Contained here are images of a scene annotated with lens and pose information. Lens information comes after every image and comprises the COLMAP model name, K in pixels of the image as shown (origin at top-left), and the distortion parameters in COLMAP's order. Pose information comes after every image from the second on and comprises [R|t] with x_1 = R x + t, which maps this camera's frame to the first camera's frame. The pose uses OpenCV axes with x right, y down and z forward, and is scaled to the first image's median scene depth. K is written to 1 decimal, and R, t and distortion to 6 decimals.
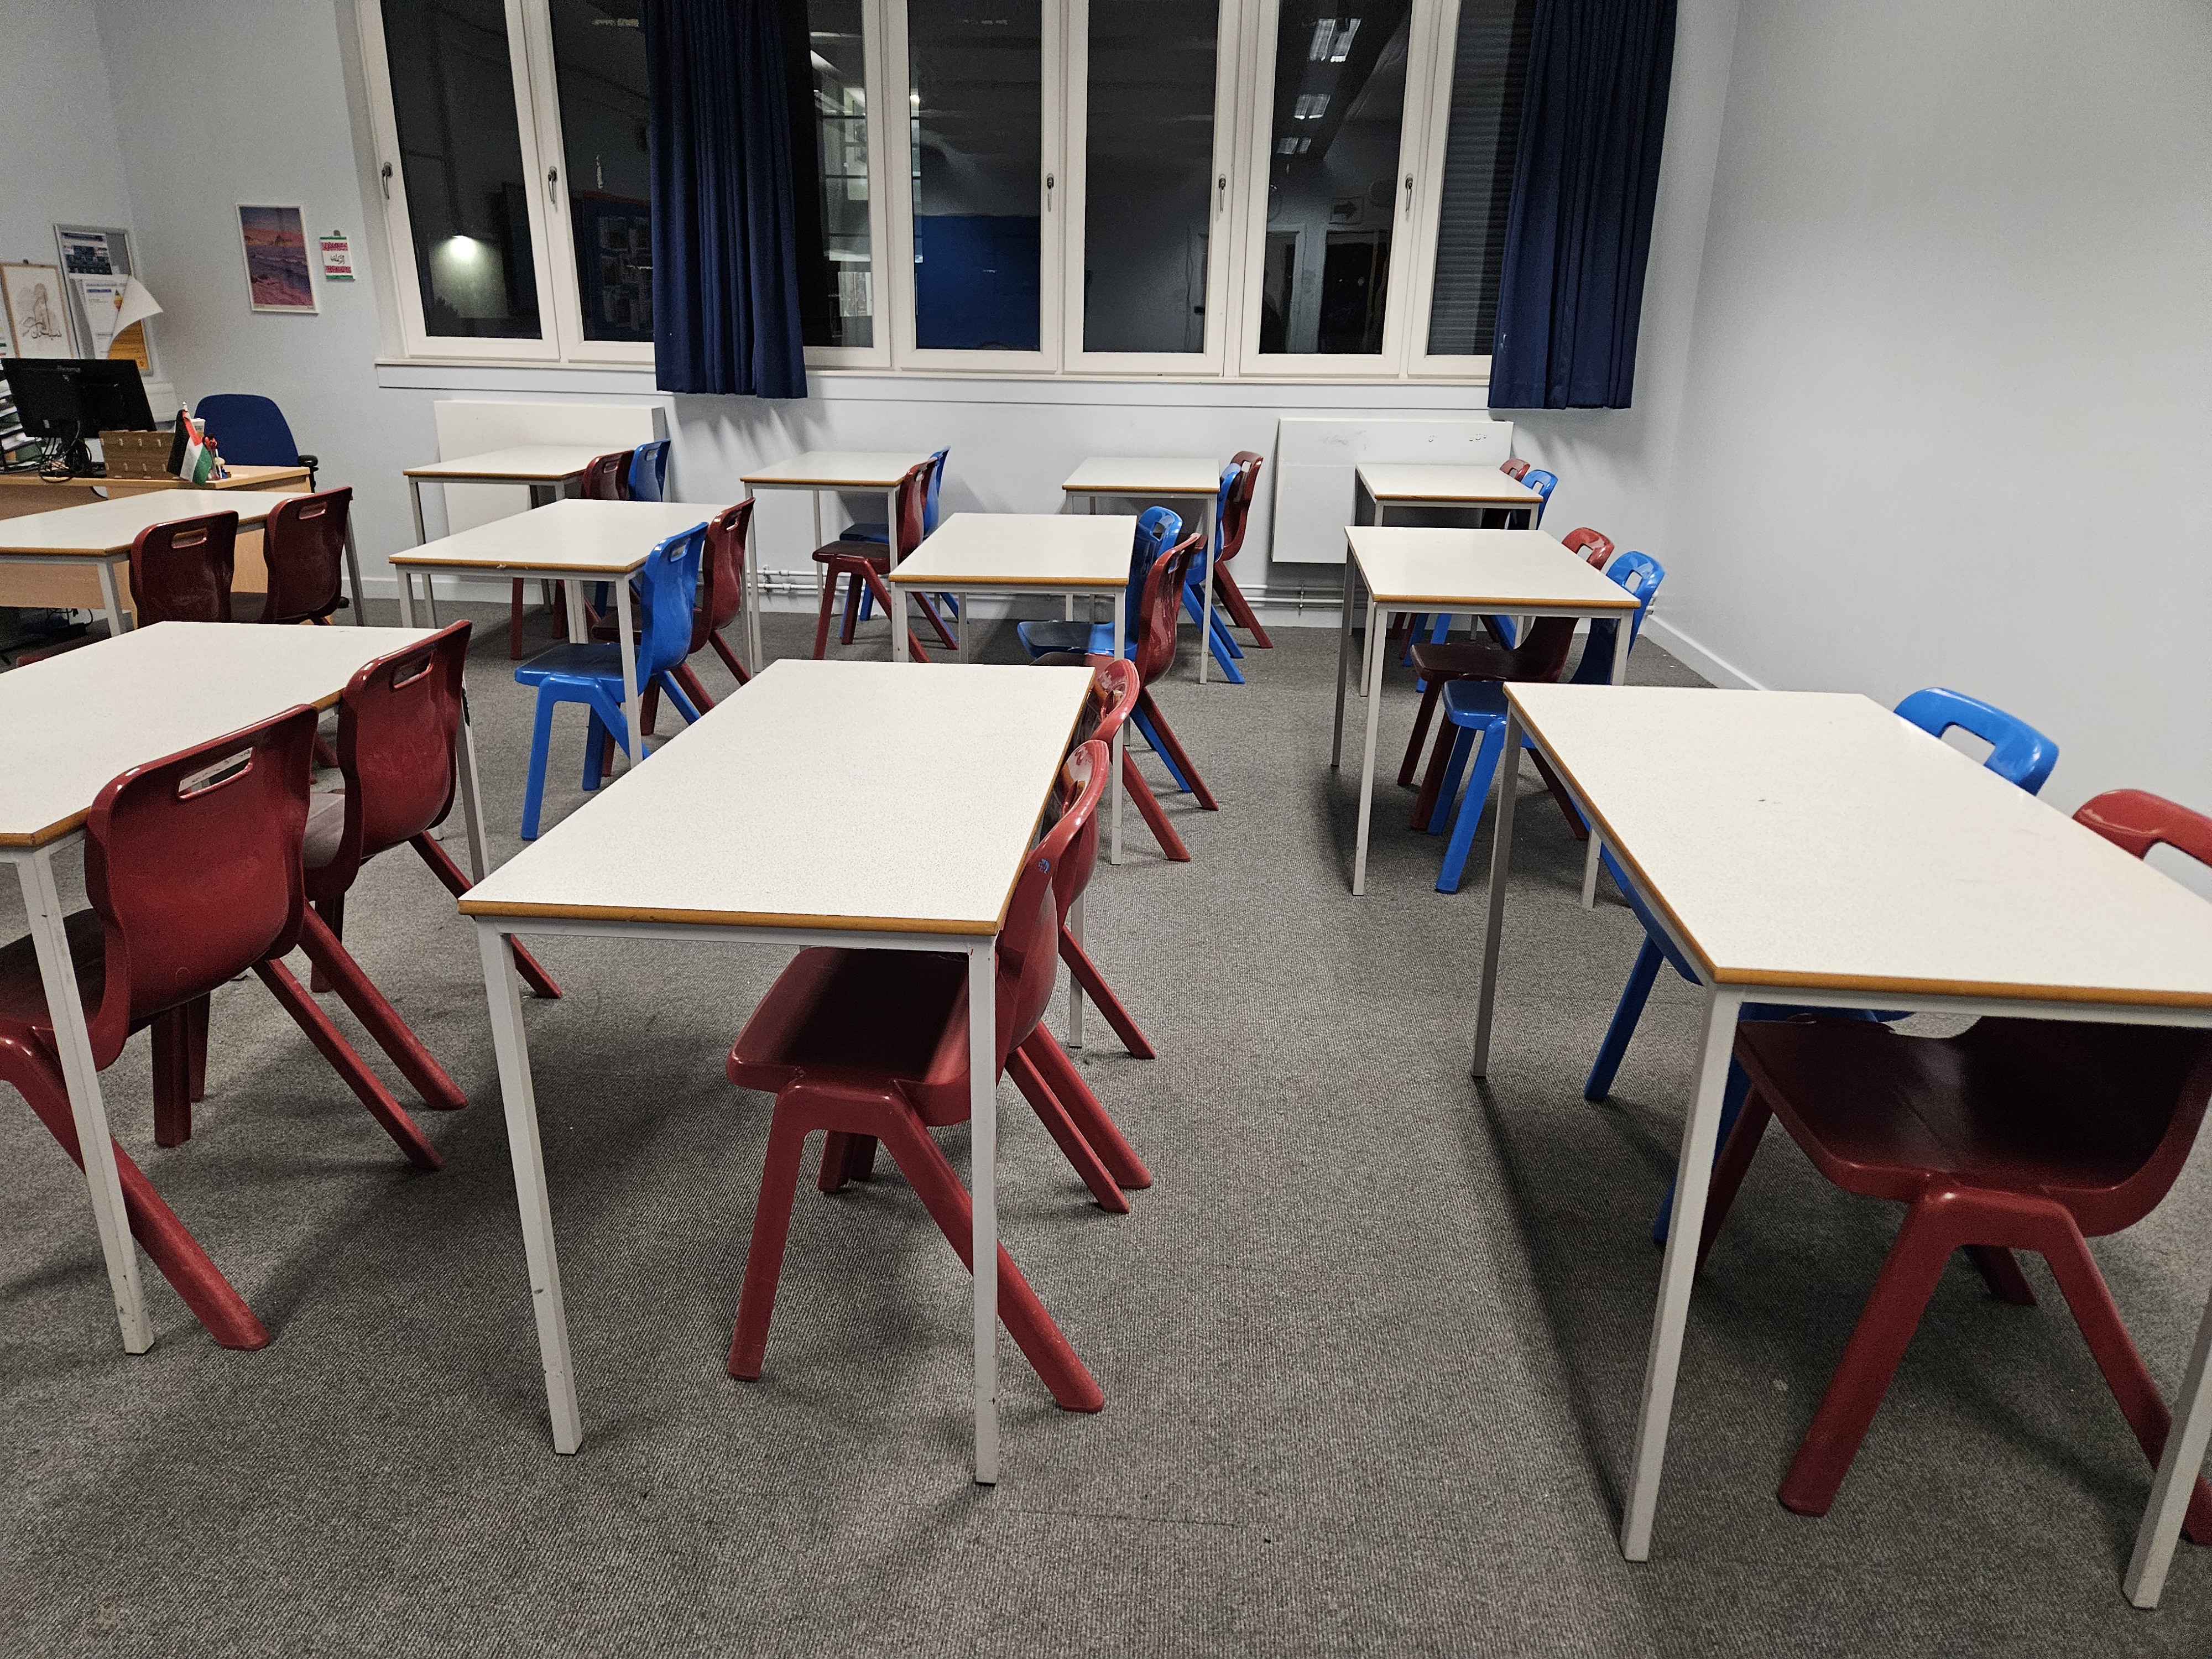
lens RADIAL K [[1466.6, 0, 1113.3], [0, 1466.6, 823.5], [0, 0, 1]] dist [0.067796, -0.048902]
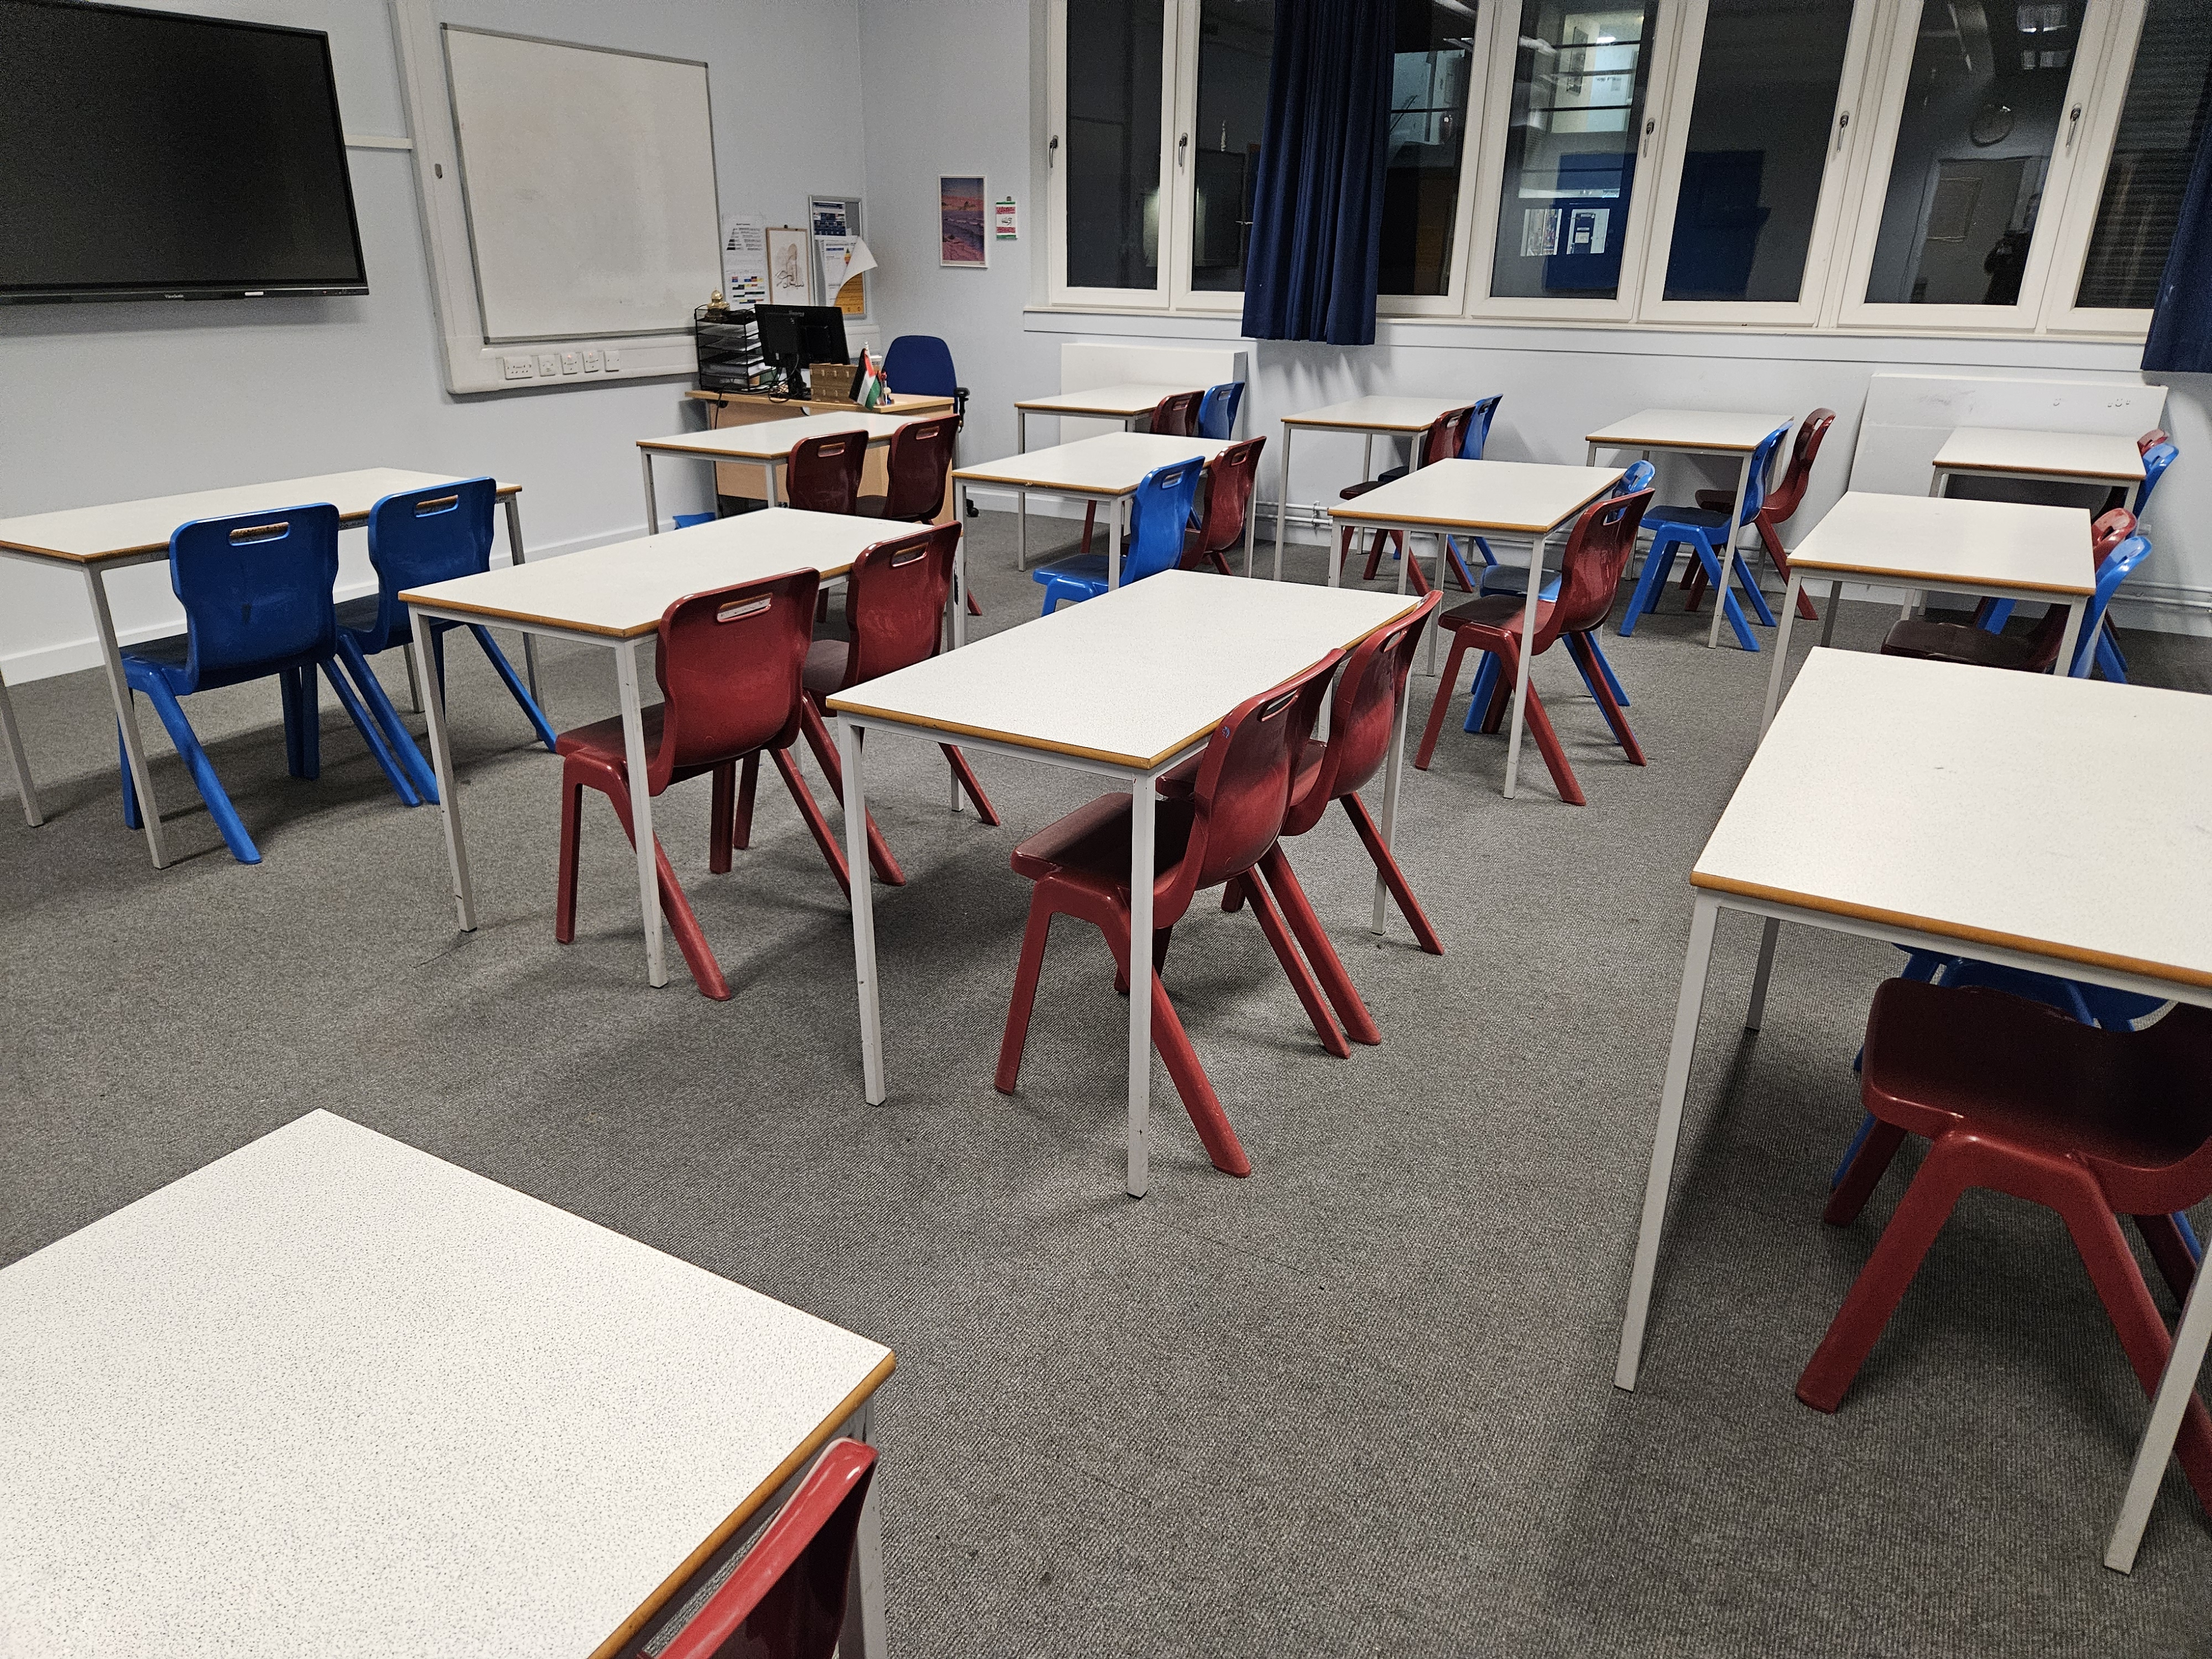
lens RADIAL K [[1466.6, 0, 1114.1], [0, 1466.6, 815.7], [0, 0, 1]] dist [0.067796, -0.048902]
pose [[0.910072, 0.147807, -0.387197, 0.144516], [-0.135561, 0.989016, 0.058919, 0.015207], [0.391653, -0.001132, 0.920112, -0.084317]]
